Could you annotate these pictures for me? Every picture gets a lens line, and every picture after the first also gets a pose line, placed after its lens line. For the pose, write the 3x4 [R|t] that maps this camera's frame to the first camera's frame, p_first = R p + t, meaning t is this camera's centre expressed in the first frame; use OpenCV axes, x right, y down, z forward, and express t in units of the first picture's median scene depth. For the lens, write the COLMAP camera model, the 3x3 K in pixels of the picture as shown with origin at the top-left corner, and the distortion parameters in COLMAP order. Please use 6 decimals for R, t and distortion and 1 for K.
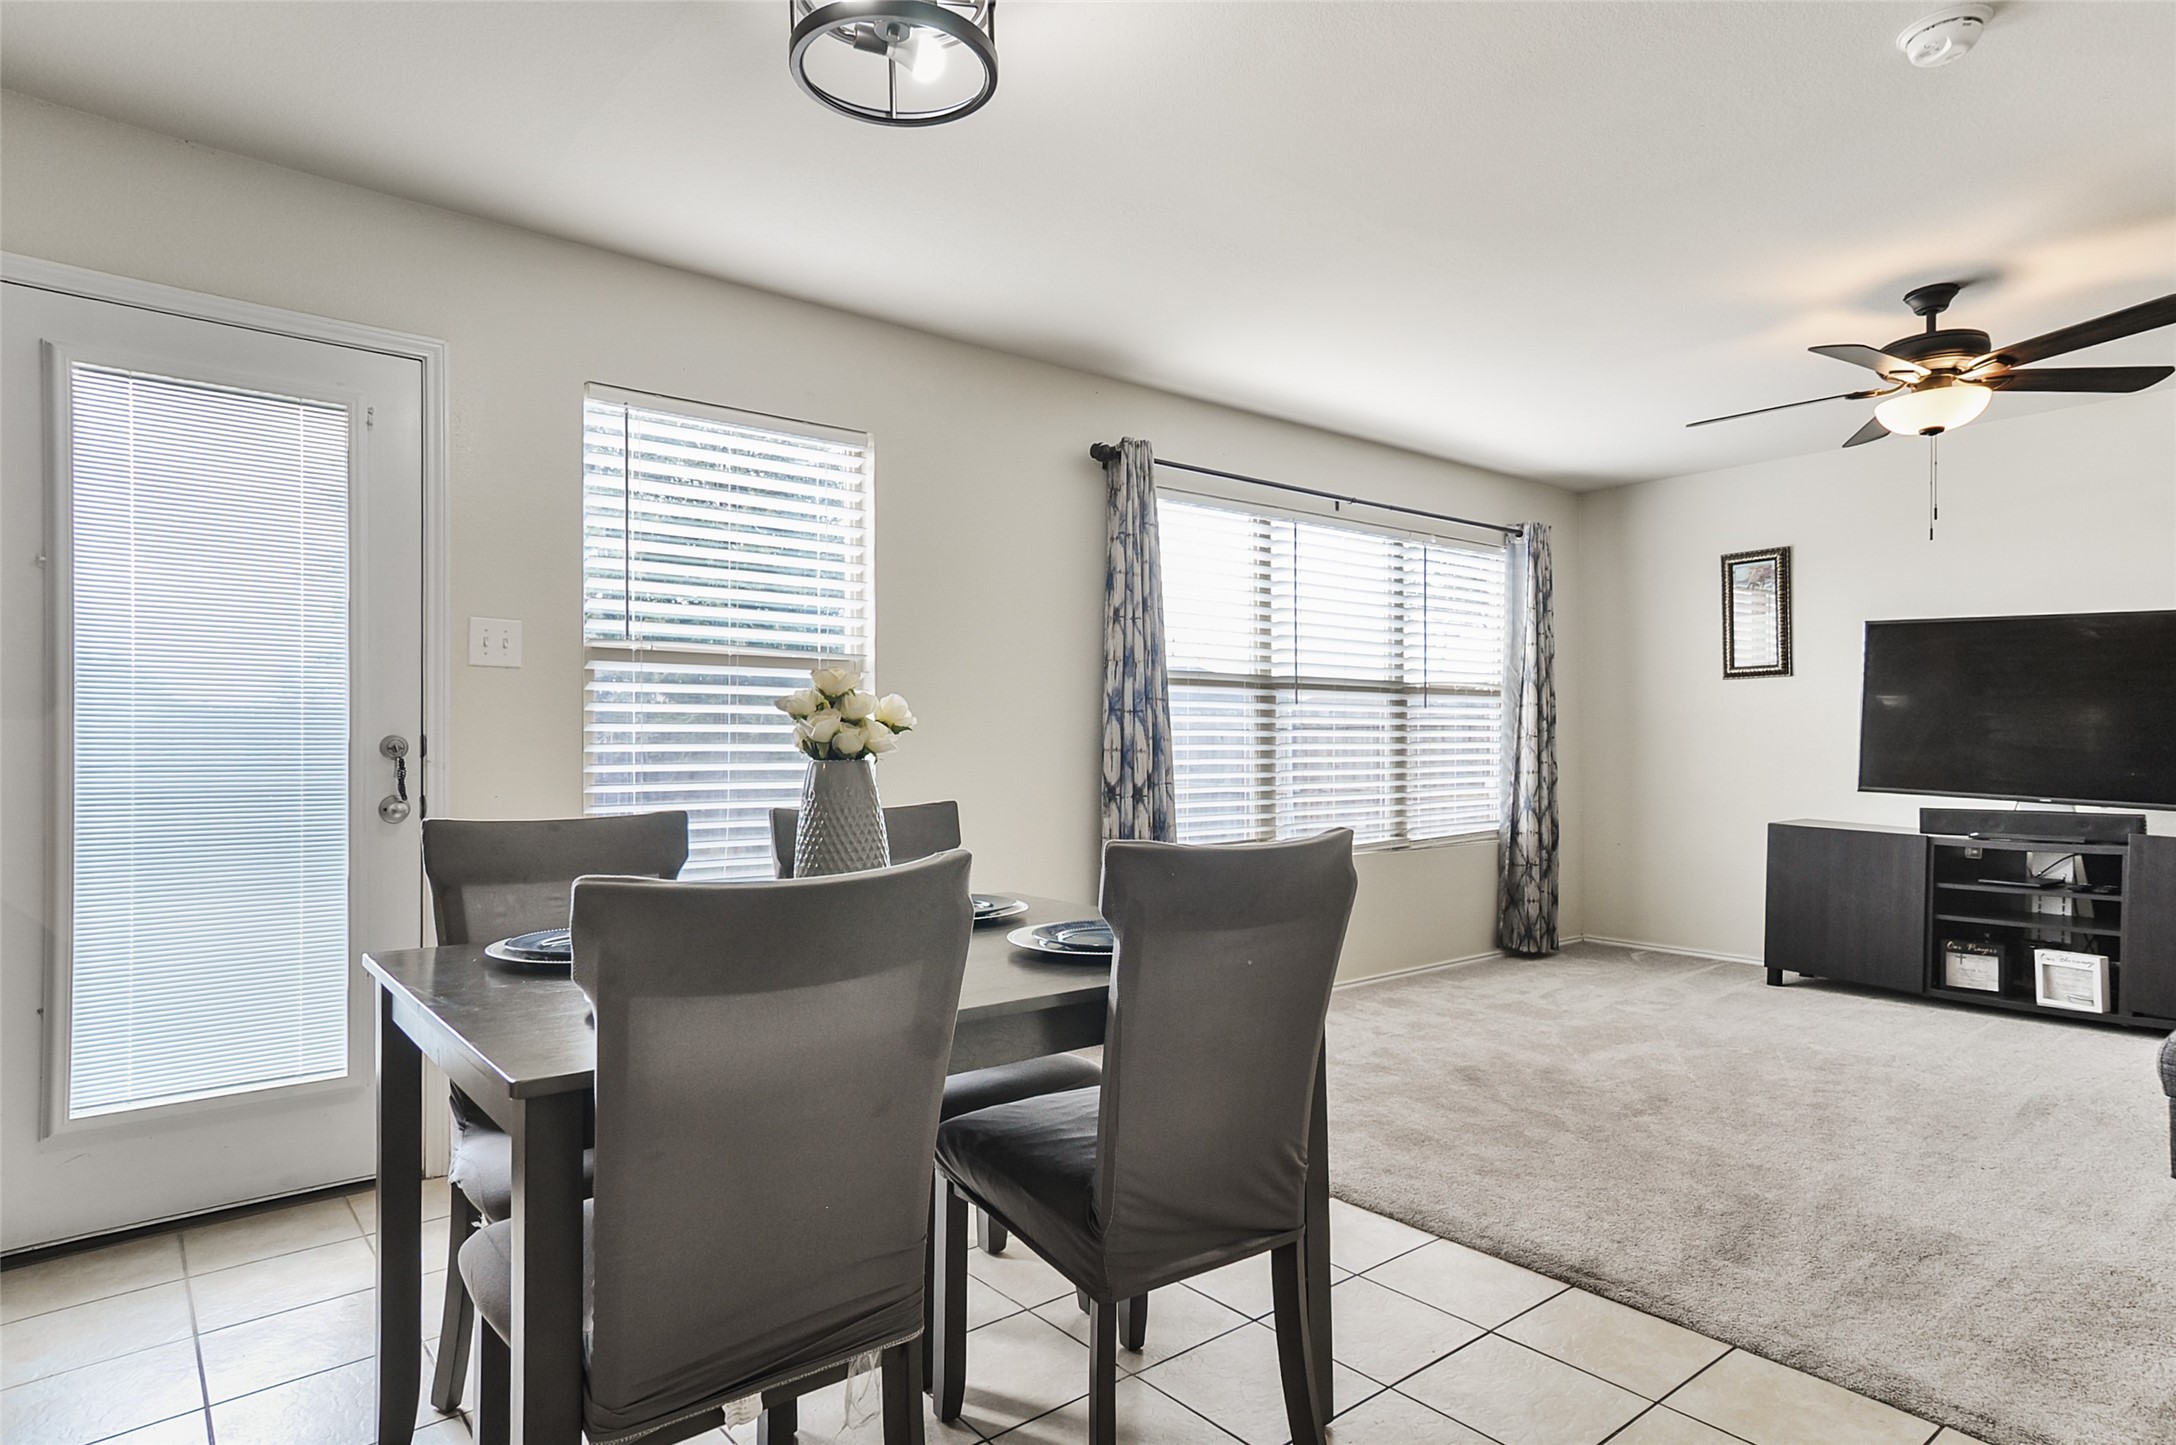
lens RADIAL K [[1191.5, 0, 1050.2], [0, 1191.5, 761.7], [0, 0, 1]] dist [0.003074, -0.000394]
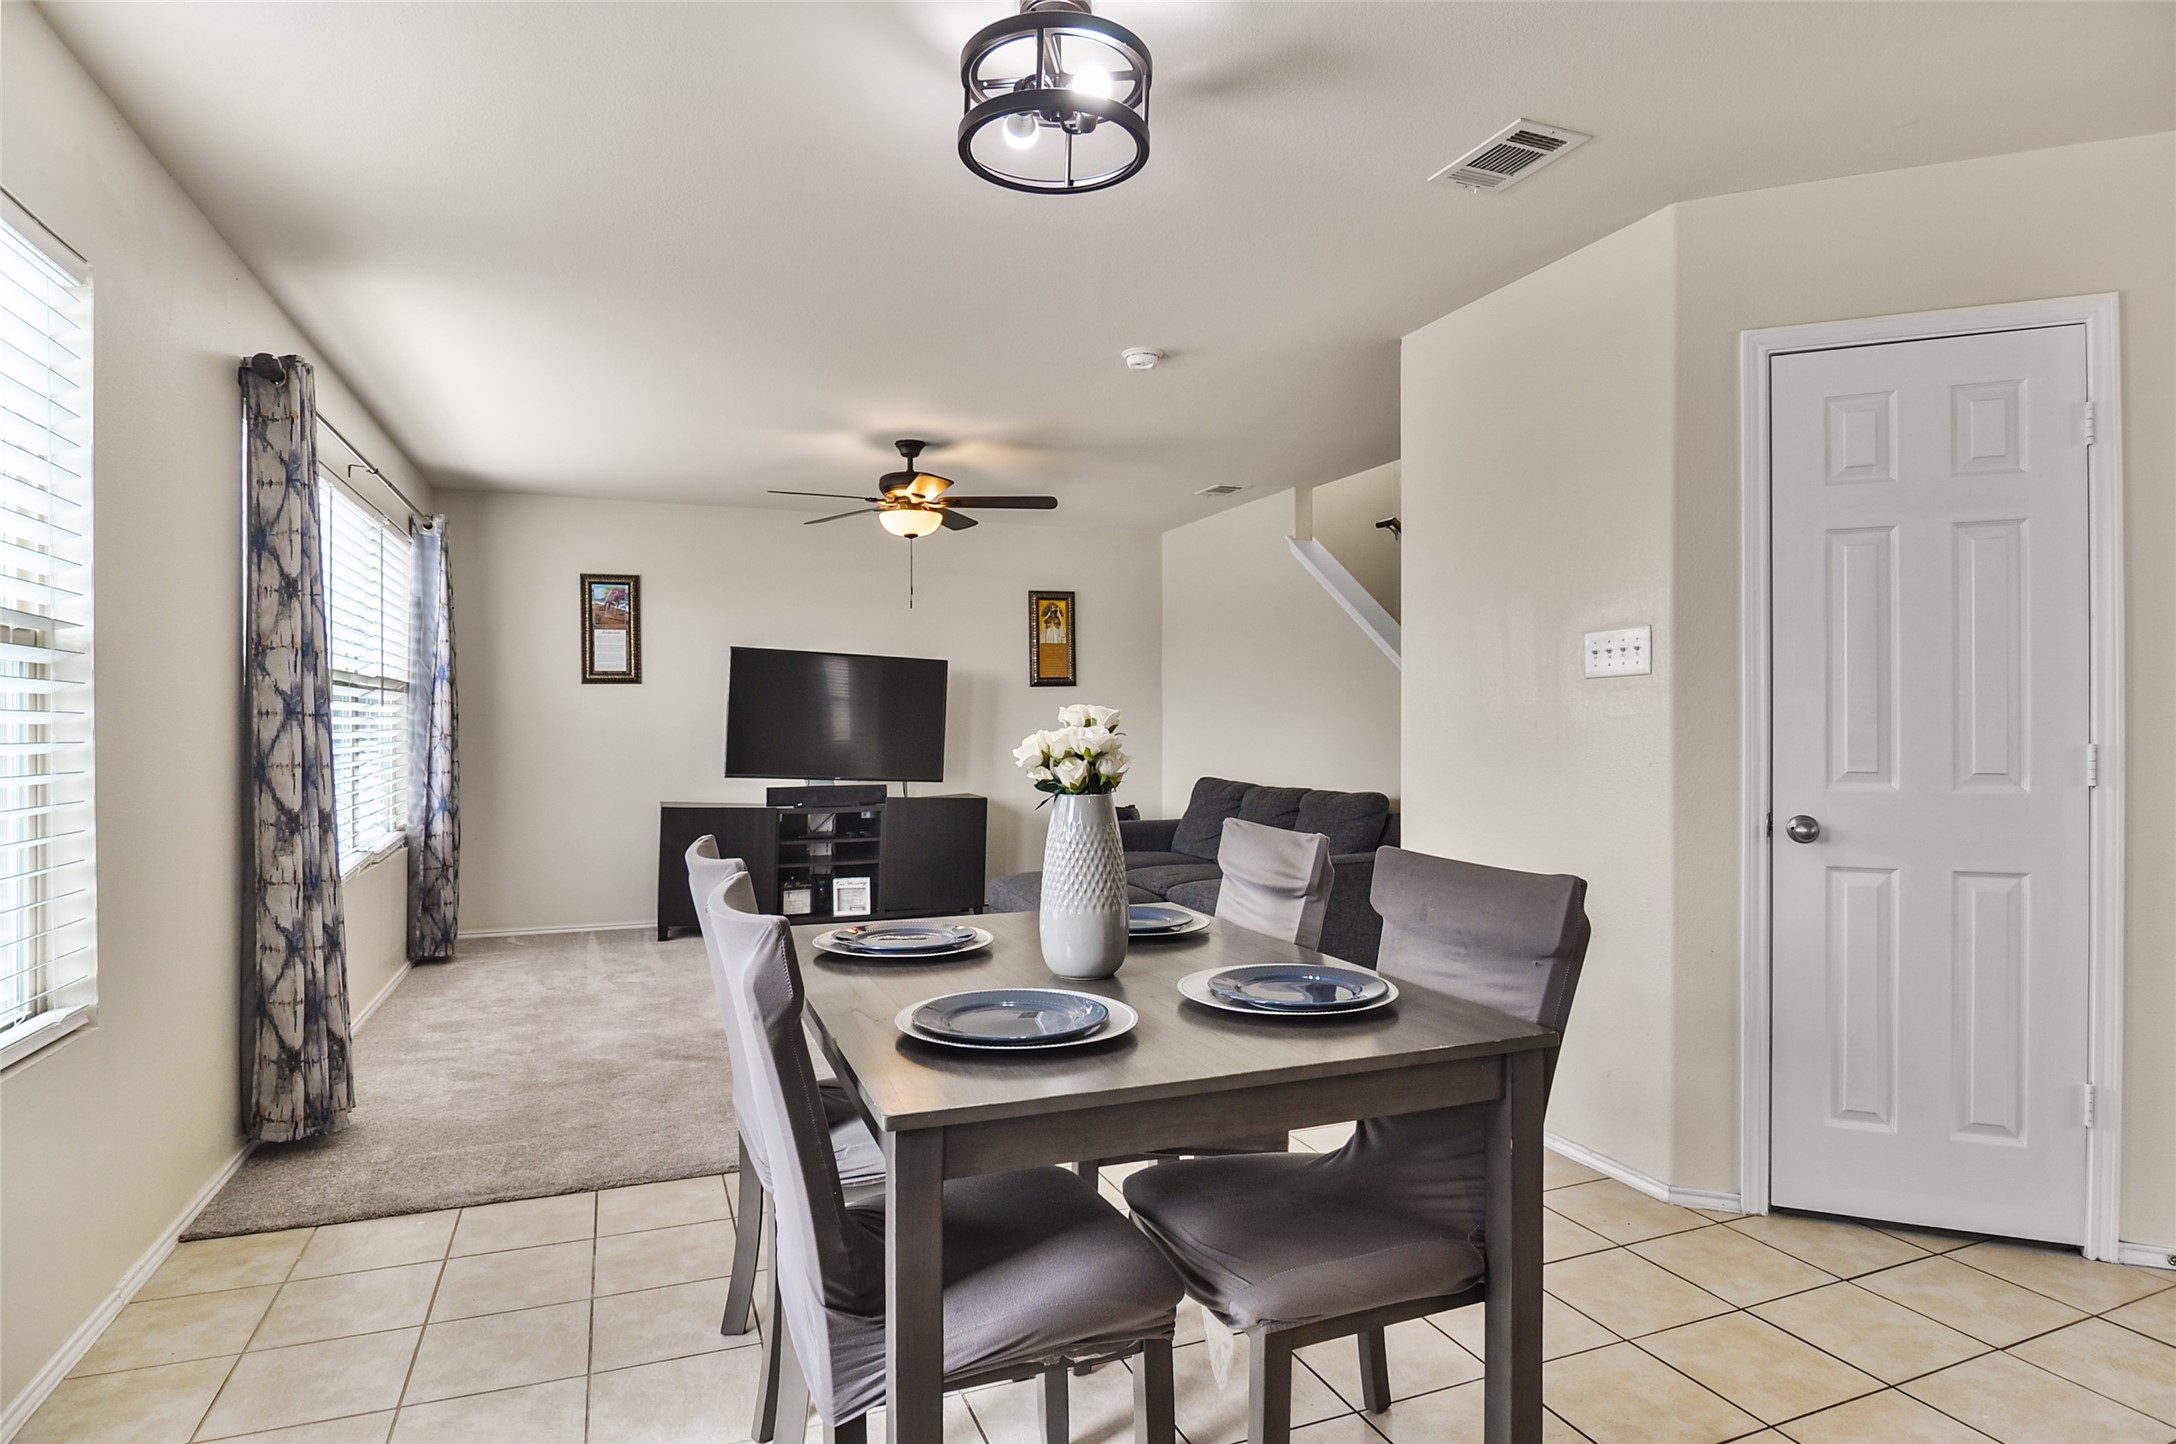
lens RADIAL K [[1191.5, 0, 1084.9], [0, 1191.5, 724.1], [0, 0, 1]] dist [0.003074, -0.000394]
pose [[0.291745, -0.000452, 0.956496, -0.486877], [0.014907, 0.999881, -0.004074, -0.023745], [-0.956380, 0.015447, 0.291717, 0.274968]]
